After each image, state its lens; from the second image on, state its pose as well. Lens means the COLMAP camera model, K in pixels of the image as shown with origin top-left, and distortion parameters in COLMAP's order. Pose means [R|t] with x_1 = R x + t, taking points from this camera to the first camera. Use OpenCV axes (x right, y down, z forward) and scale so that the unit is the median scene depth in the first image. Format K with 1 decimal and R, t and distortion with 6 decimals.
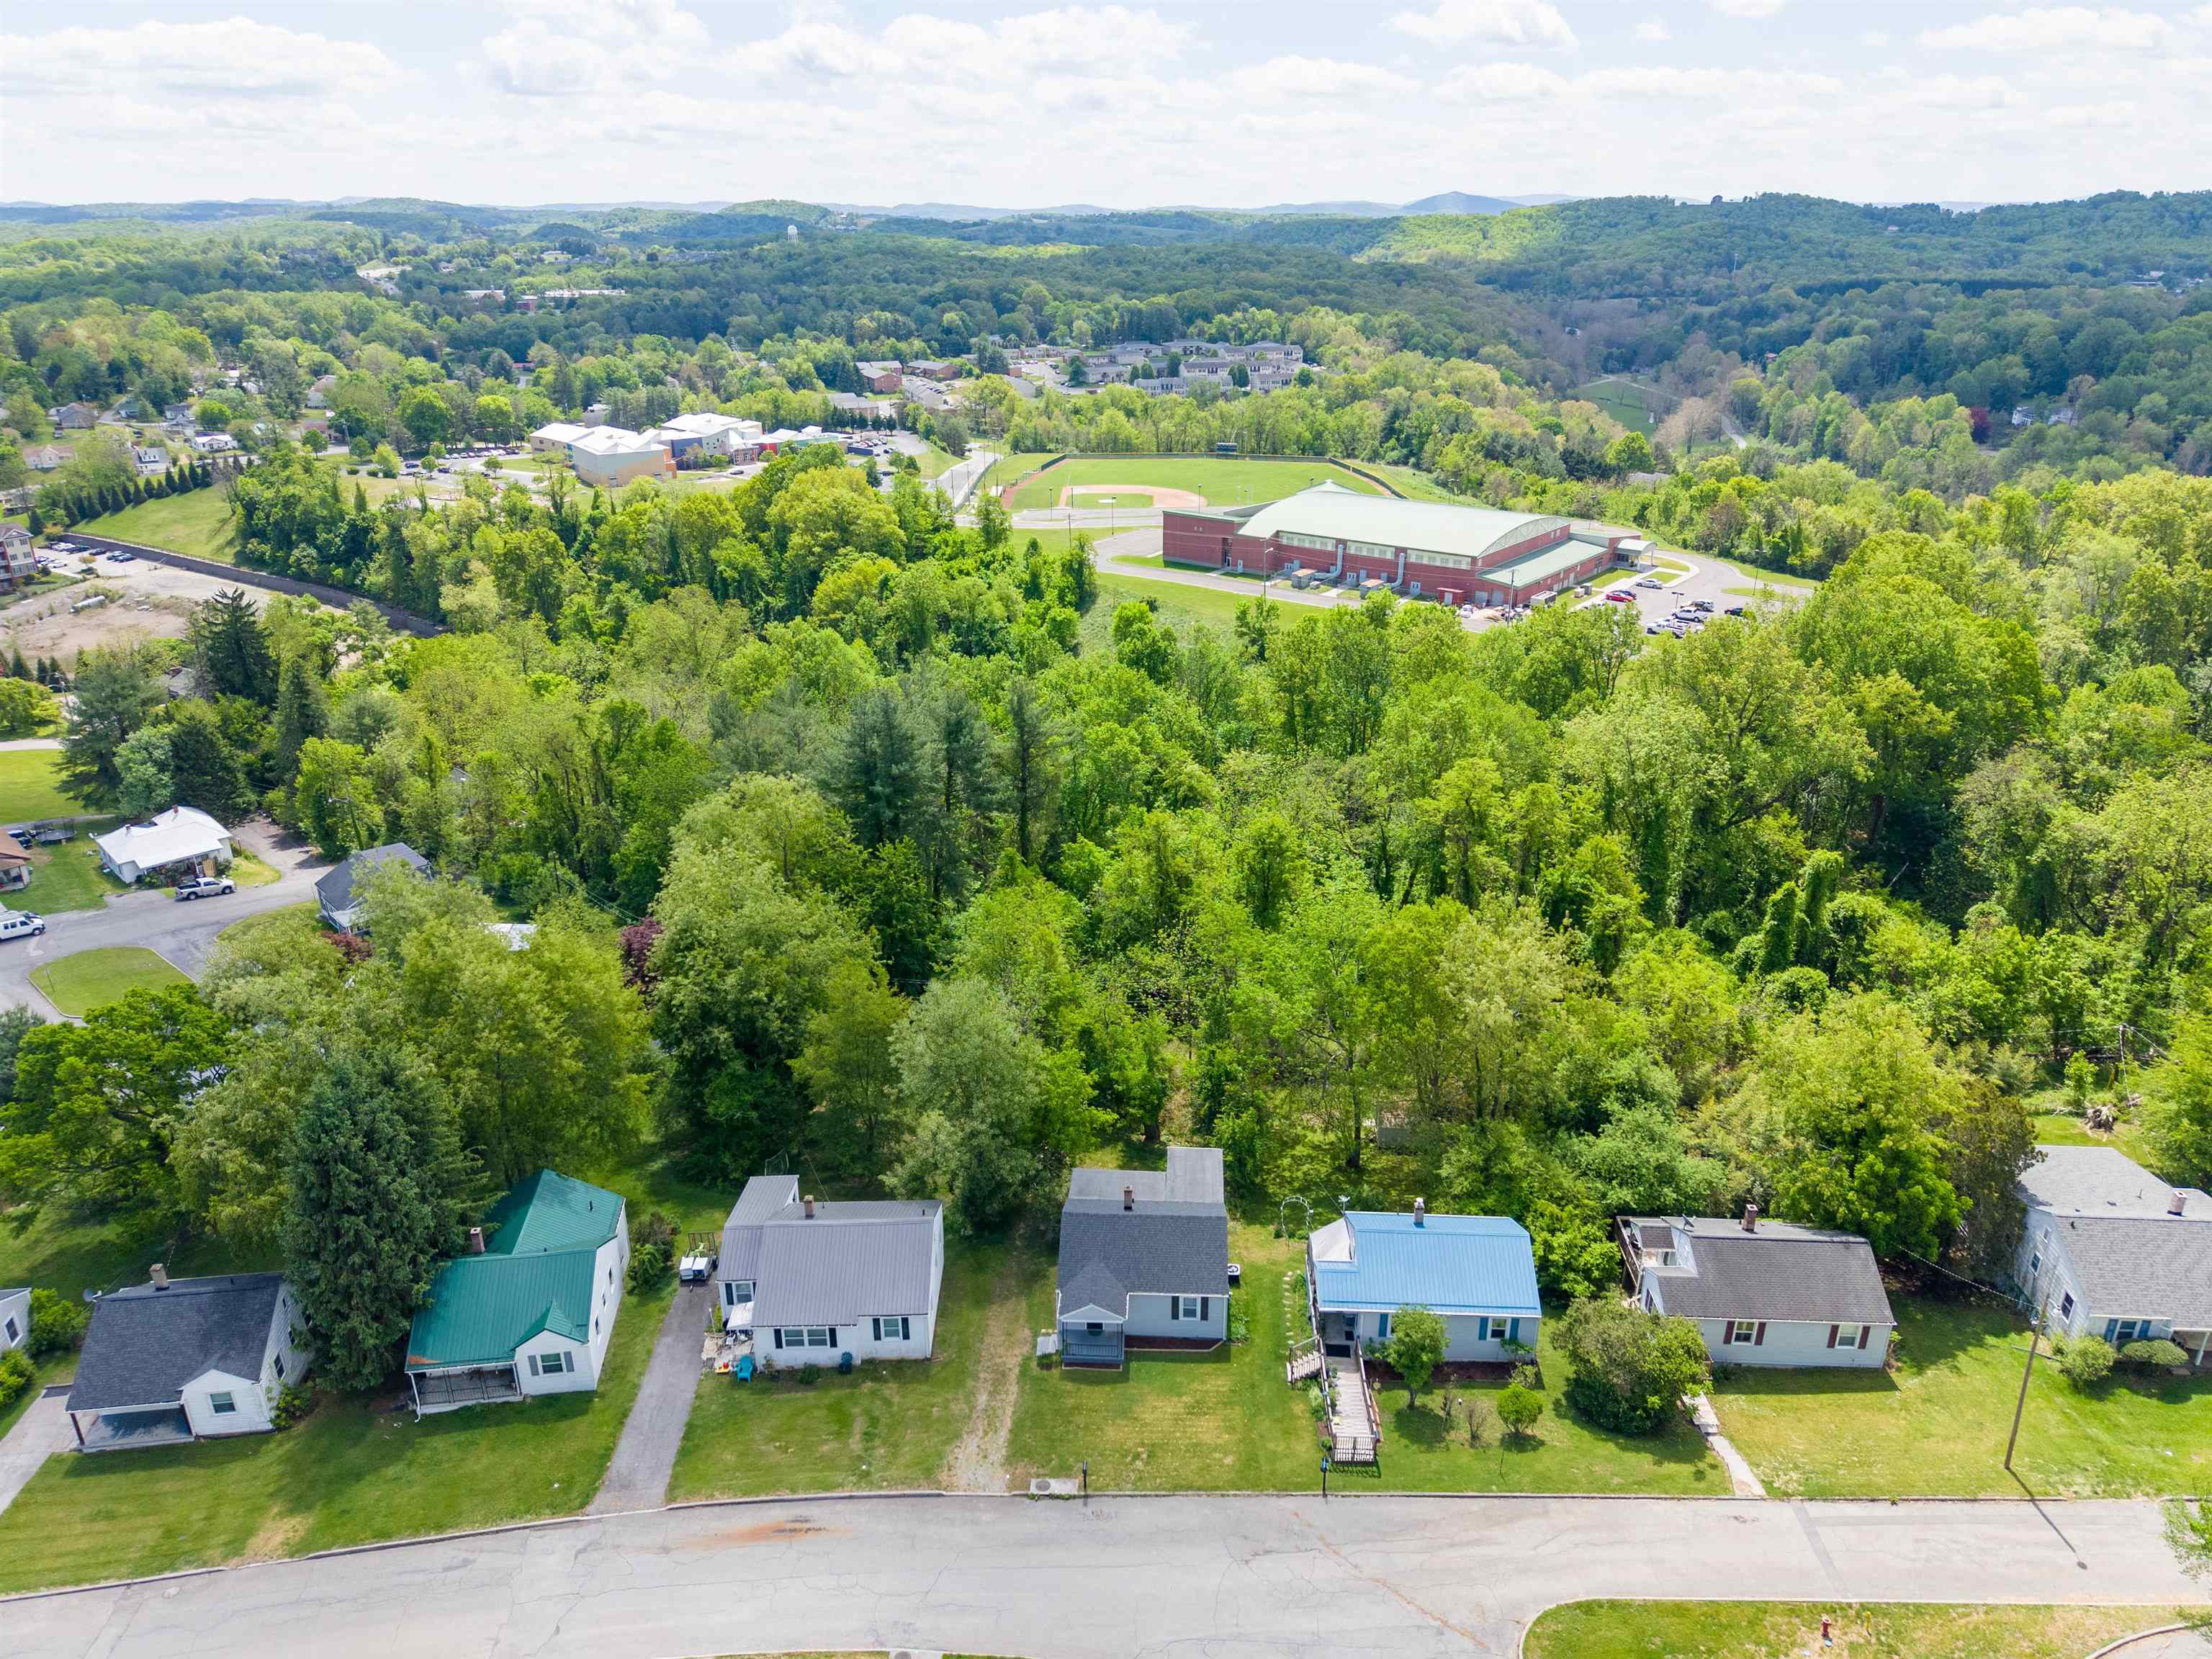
lens RADIAL K [[1480.2, 0, 1106.0], [0, 1480.2, 829.5], [0, 0, 1]] dist [0.015437, -0.013560]
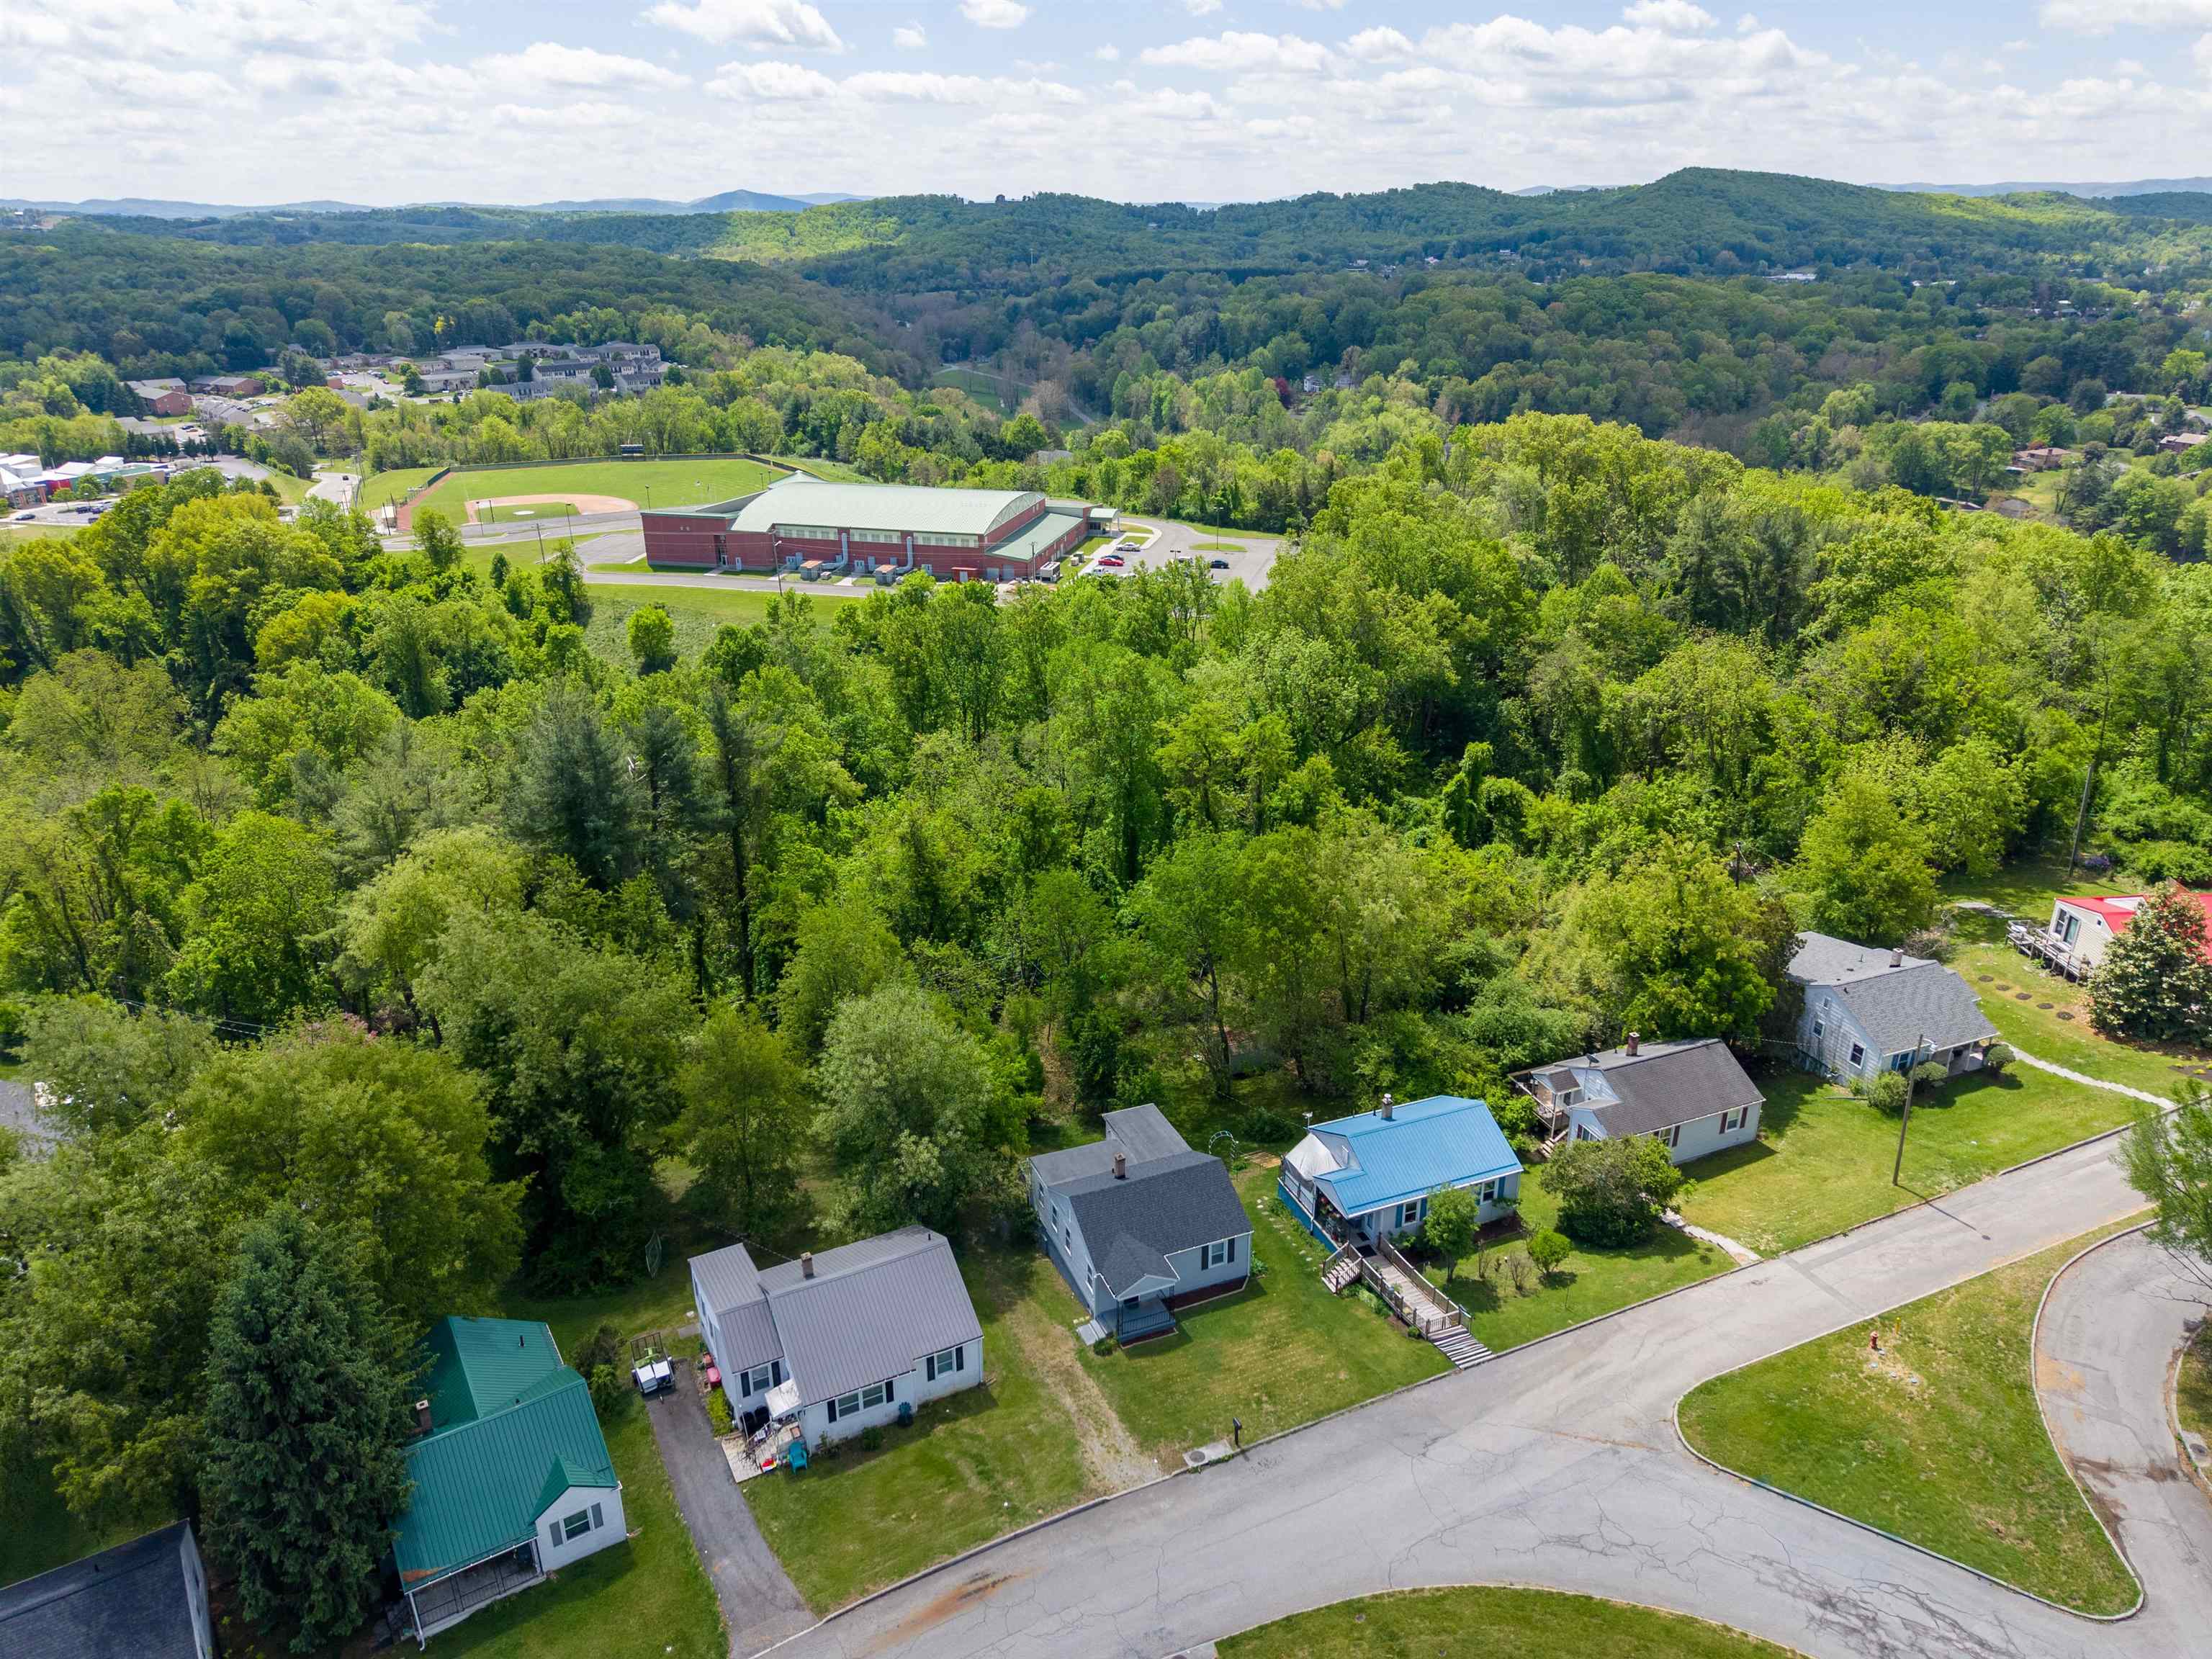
lens RADIAL K [[1480.2, 0, 1106.0], [0, 1480.2, 829.5], [0, 0, 1]] dist [0.015437, -0.013560]
pose [[0.906073, -0.162570, 0.390644, -0.235527], [0.162199, 0.986166, 0.034193, -0.005461], [-0.390798, 0.032381, 0.919907, 0.062083]]
